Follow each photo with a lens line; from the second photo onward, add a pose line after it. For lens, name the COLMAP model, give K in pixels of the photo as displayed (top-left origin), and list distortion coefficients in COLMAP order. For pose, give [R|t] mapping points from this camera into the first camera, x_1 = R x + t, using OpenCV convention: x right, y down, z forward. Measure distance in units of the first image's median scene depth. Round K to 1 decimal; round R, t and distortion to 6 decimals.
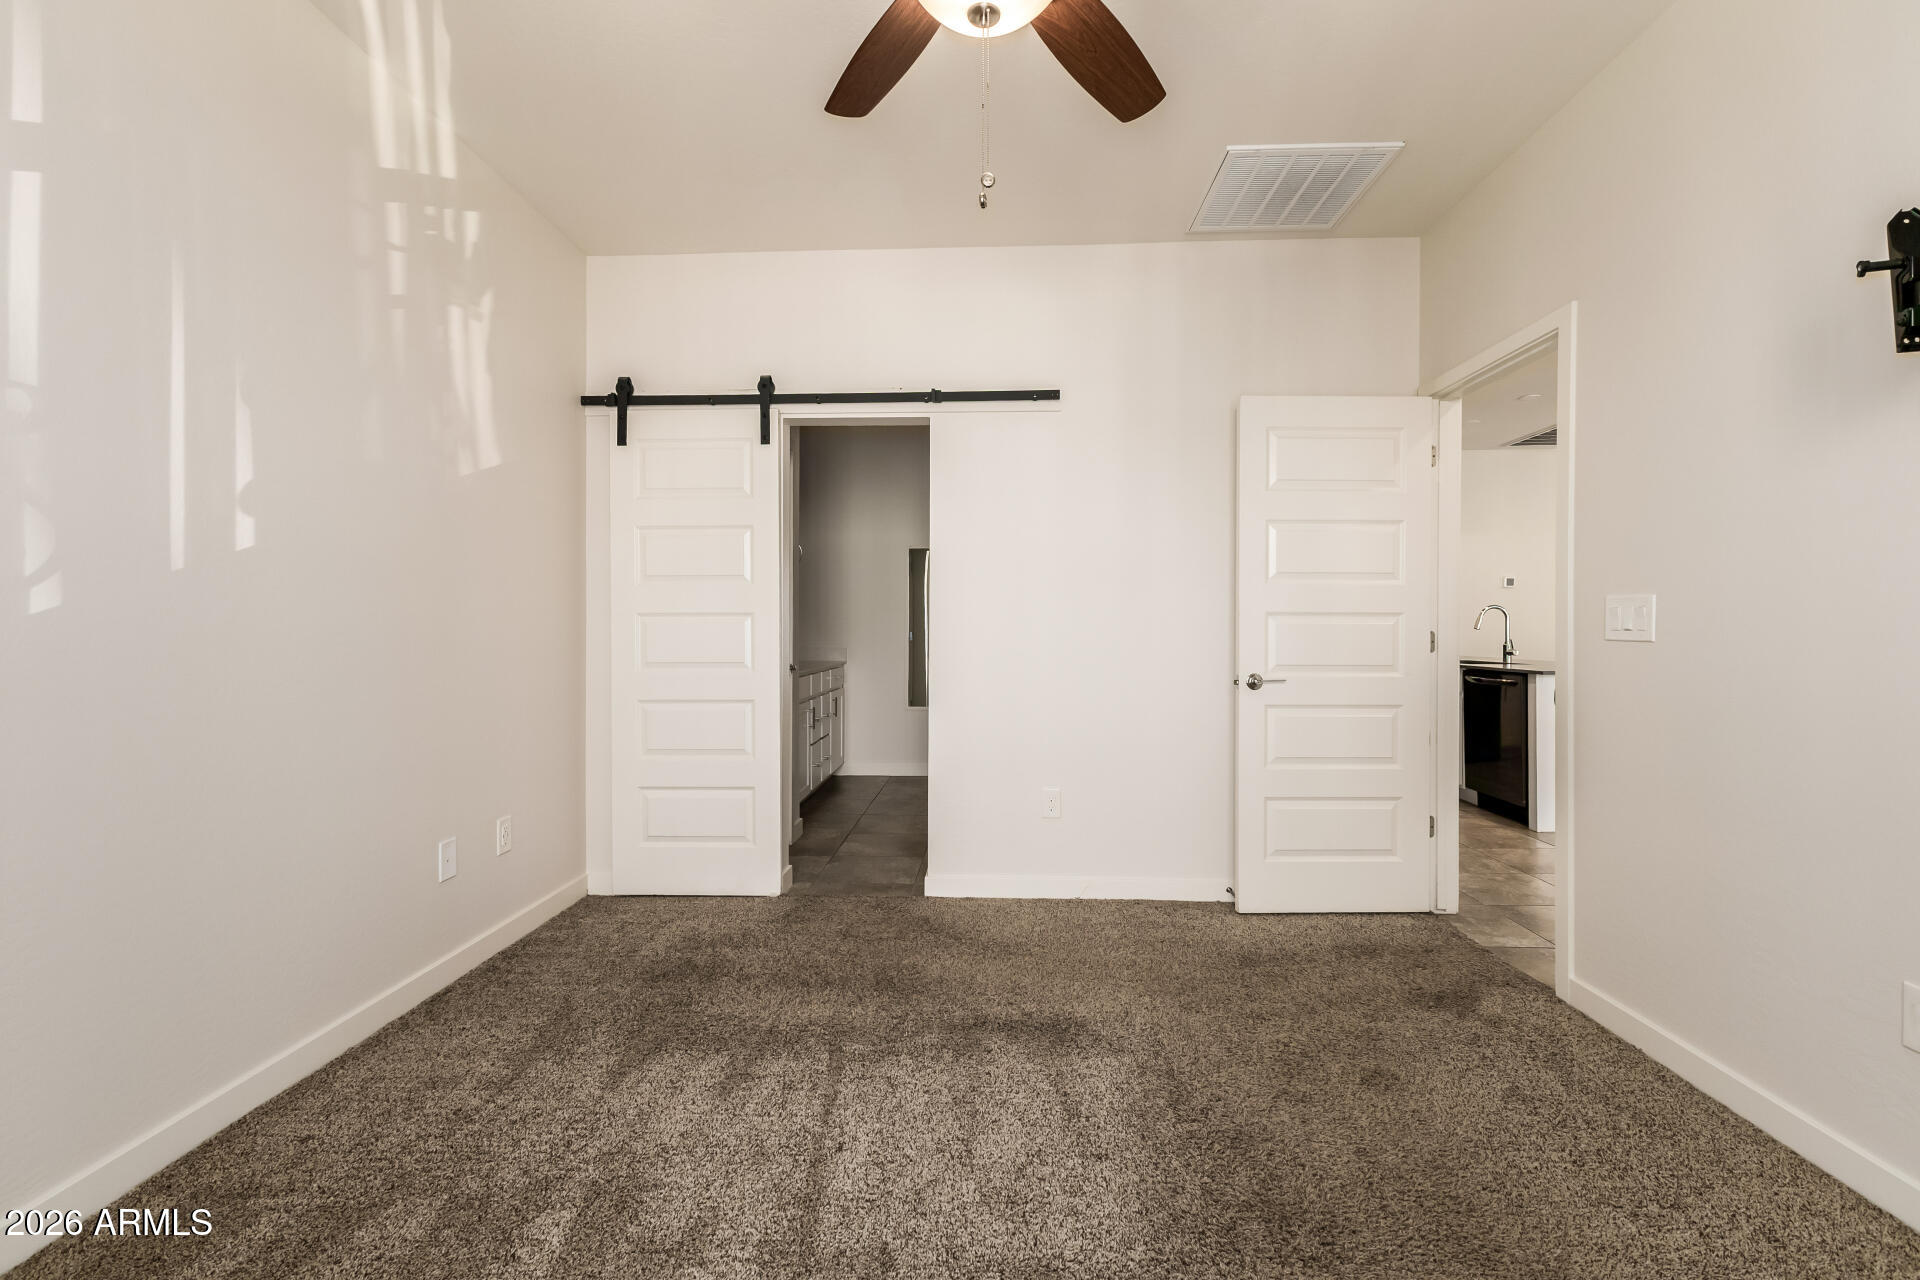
lens RADIAL K [[853.2, 0, 960.0], [0, 853.2, 640.0], [0, 0, 1]] dist [0.000228, -0.000170]
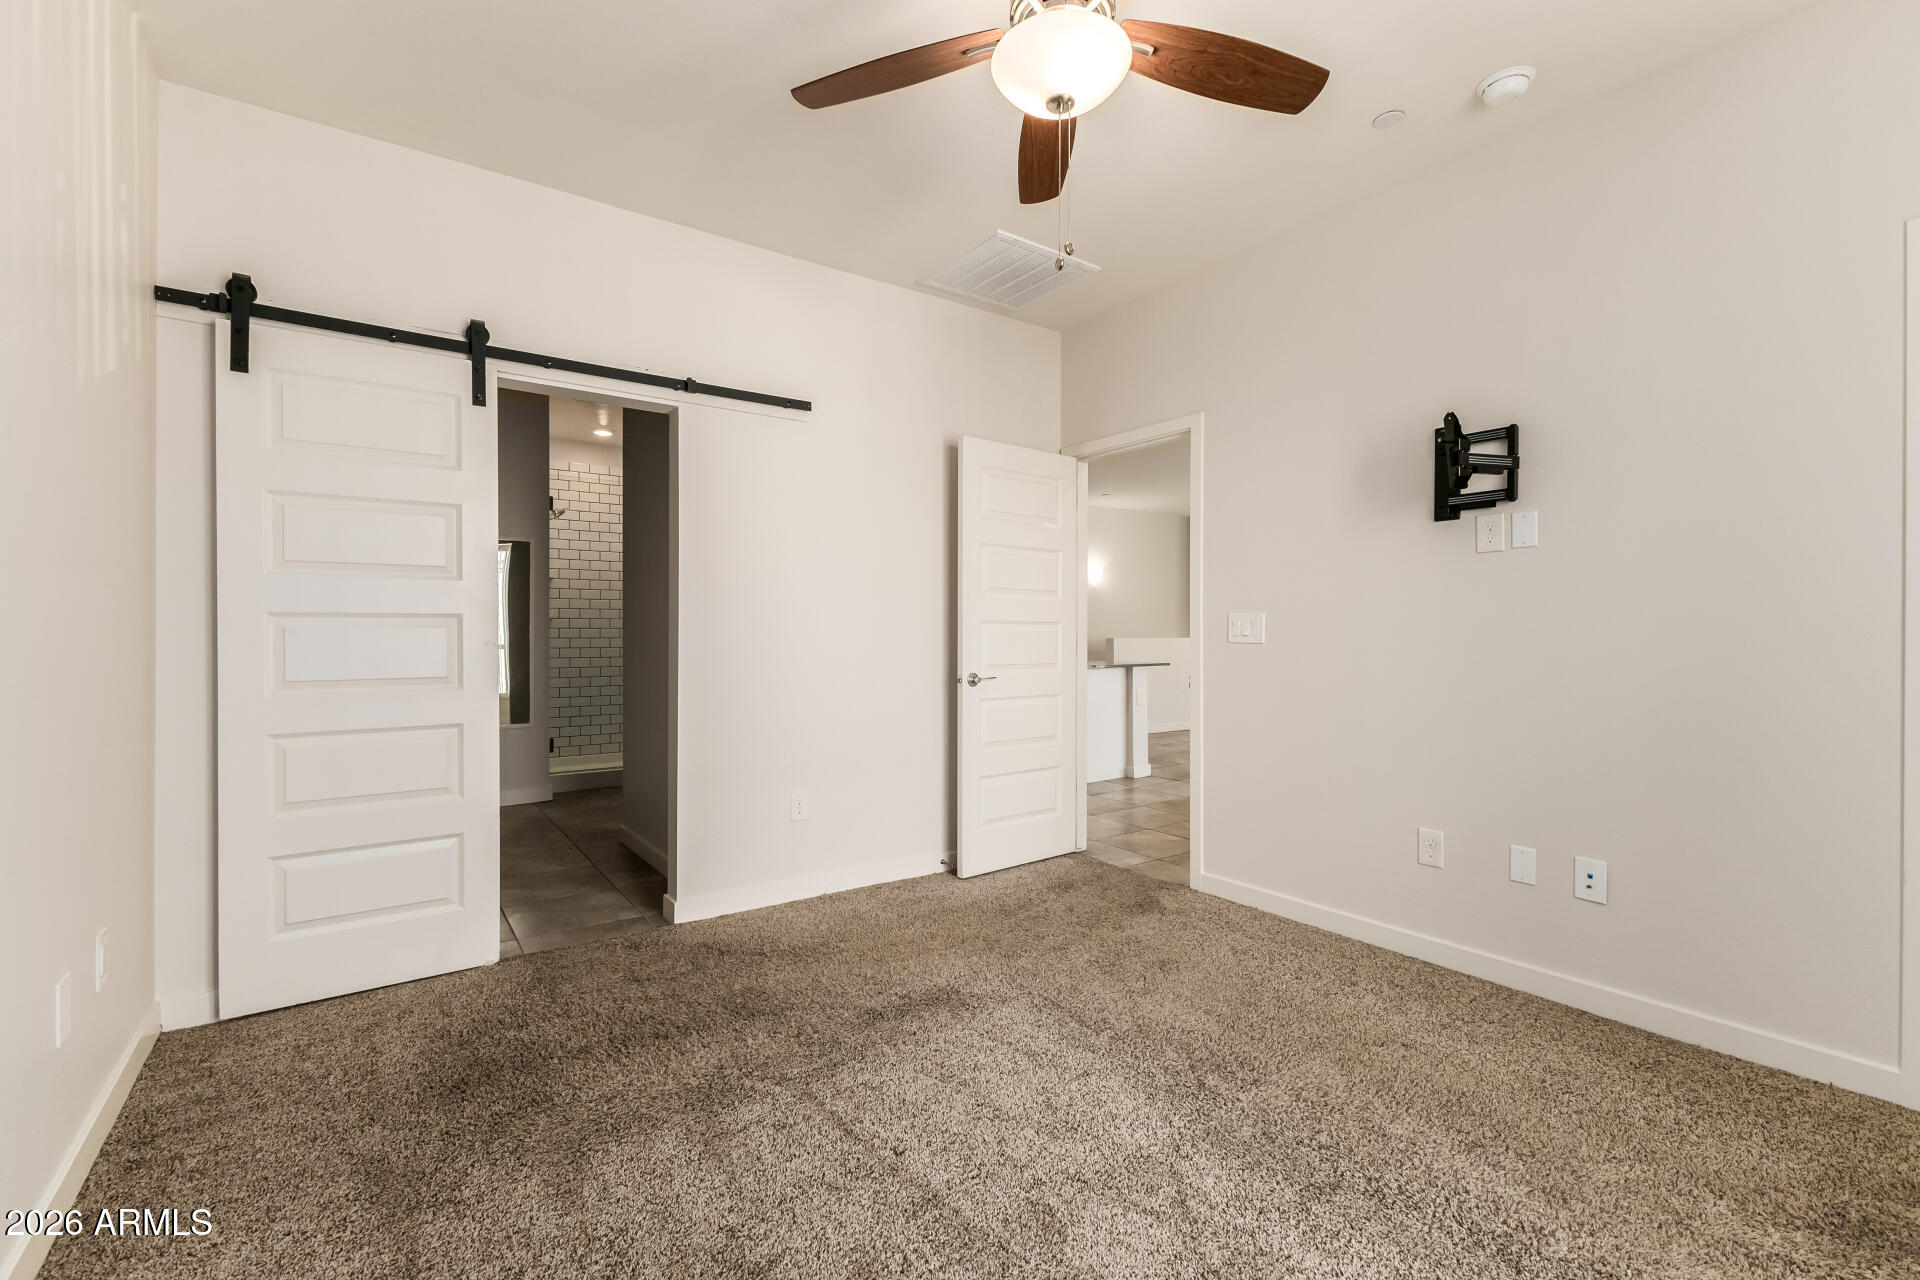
lens RADIAL K [[837.2, 0, 979.2], [0, 837.2, 642.3], [0, 0, 1]] dist [0.001518, -0.000201]
pose [[0.779527, -0.005520, 0.626345, -0.371775], [0.006806, 0.999977, 0.000342, -0.003047], [-0.626332, 0.003997, 0.779546, 0.091572]]
